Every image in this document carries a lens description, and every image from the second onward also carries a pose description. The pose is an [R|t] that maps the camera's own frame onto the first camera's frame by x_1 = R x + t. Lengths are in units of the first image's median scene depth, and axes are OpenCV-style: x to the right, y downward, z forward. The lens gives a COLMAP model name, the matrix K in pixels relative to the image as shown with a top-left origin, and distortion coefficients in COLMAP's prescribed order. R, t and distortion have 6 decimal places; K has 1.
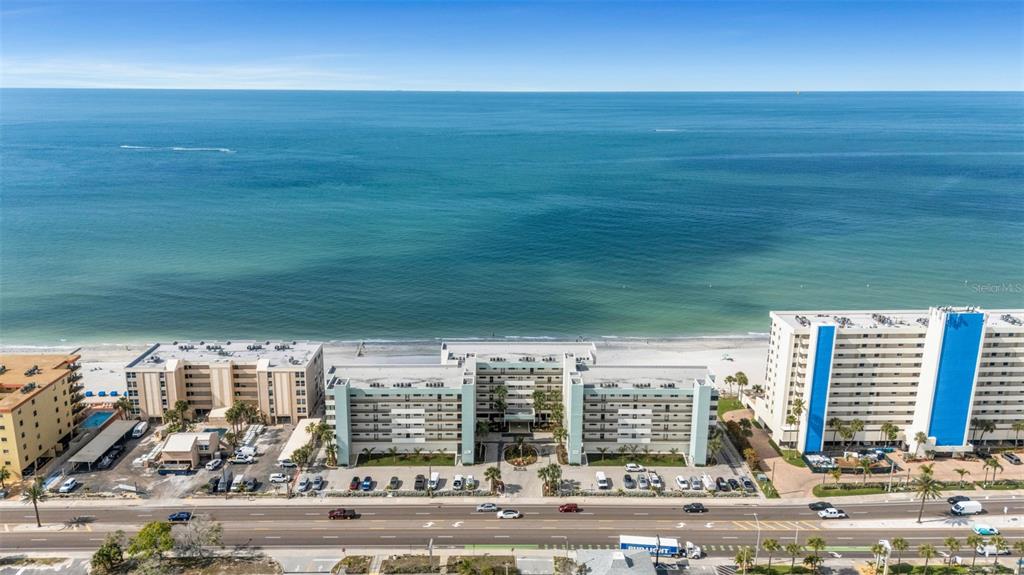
lens RADIAL K [[768.3, 0, 512.0], [0, 768.3, 287.5], [0, 0, 1]] dist [0.053947, -0.000026]
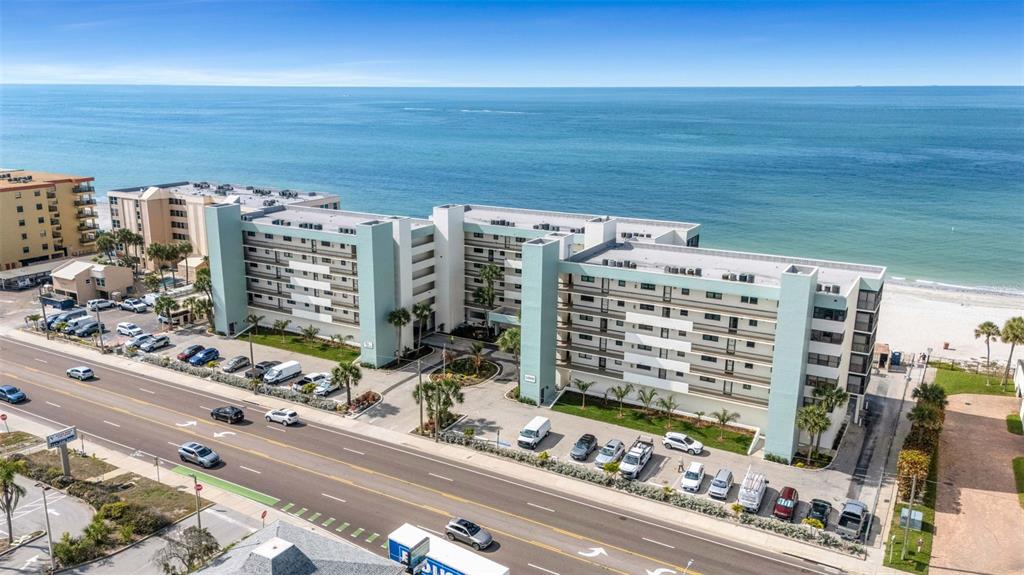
lens RADIAL K [[768.3, 0, 512.0], [0, 768.3, 287.5], [0, 0, 1]] dist [0.053947, -0.000026]
pose [[0.858260, 0.121252, -0.498686, 0.319686], [-0.129108, 0.991451, 0.018863, 0.143796], [0.496710, 0.048195, 0.866578, 0.536375]]
